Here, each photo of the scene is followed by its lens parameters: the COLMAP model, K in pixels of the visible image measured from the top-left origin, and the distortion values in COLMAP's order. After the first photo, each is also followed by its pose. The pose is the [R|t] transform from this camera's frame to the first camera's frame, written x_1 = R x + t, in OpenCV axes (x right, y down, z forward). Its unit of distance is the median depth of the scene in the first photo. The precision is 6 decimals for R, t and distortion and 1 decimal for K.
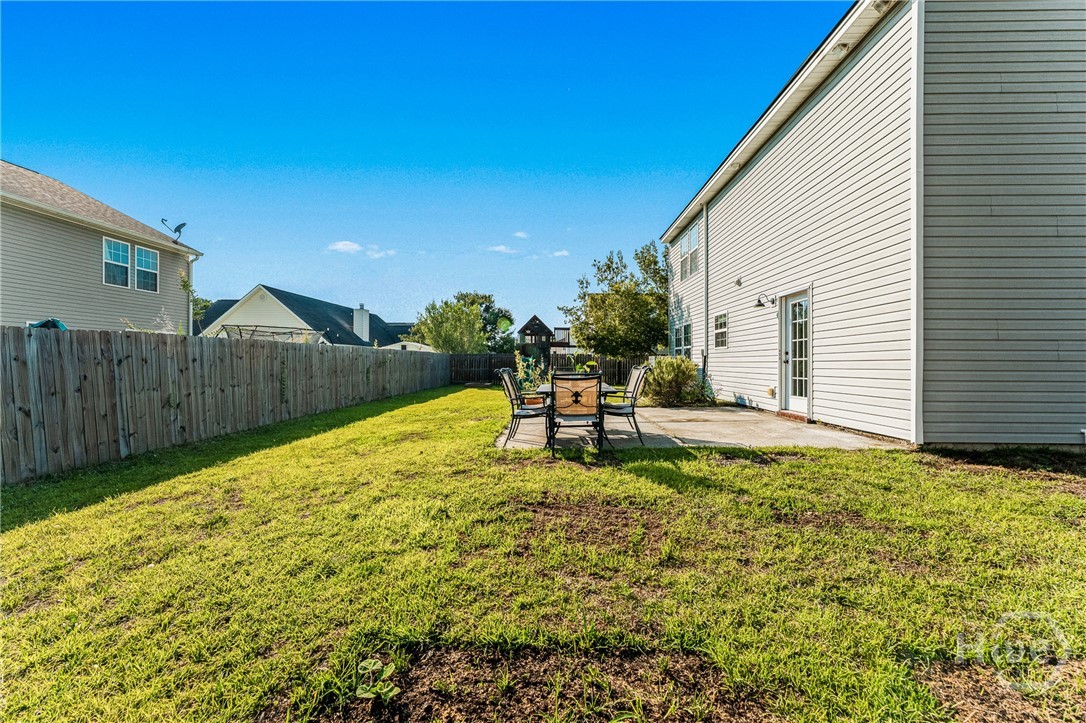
lens RADIAL K [[455.0, 0, 543.0], [0, 455.0, 361.5], [0, 0, 1]] dist [0.001555, 0.000059]
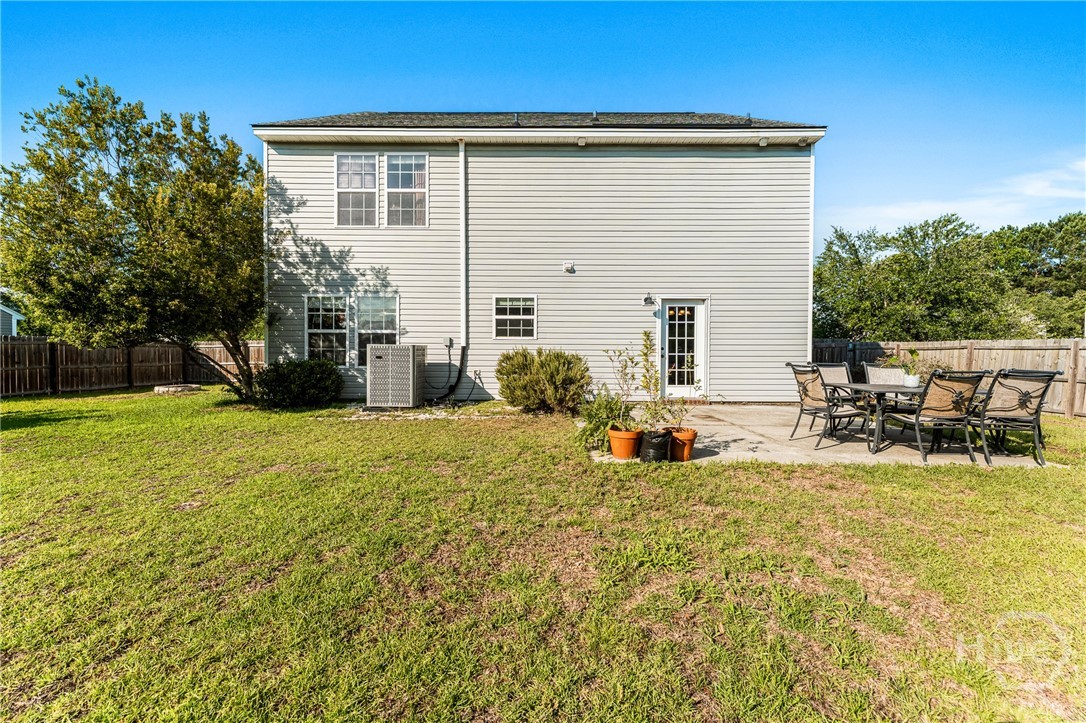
lens RADIAL K [[447.5, 0, 545.0], [0, 447.5, 357.0], [0, 0, 1]] dist [-0.001445, -0.000026]
pose [[-0.036889, -0.004974, 0.999307, -0.566606], [-0.006409, 0.999968, 0.004740, -0.000153], [-0.999299, -0.006230, -0.036919, 1.324097]]
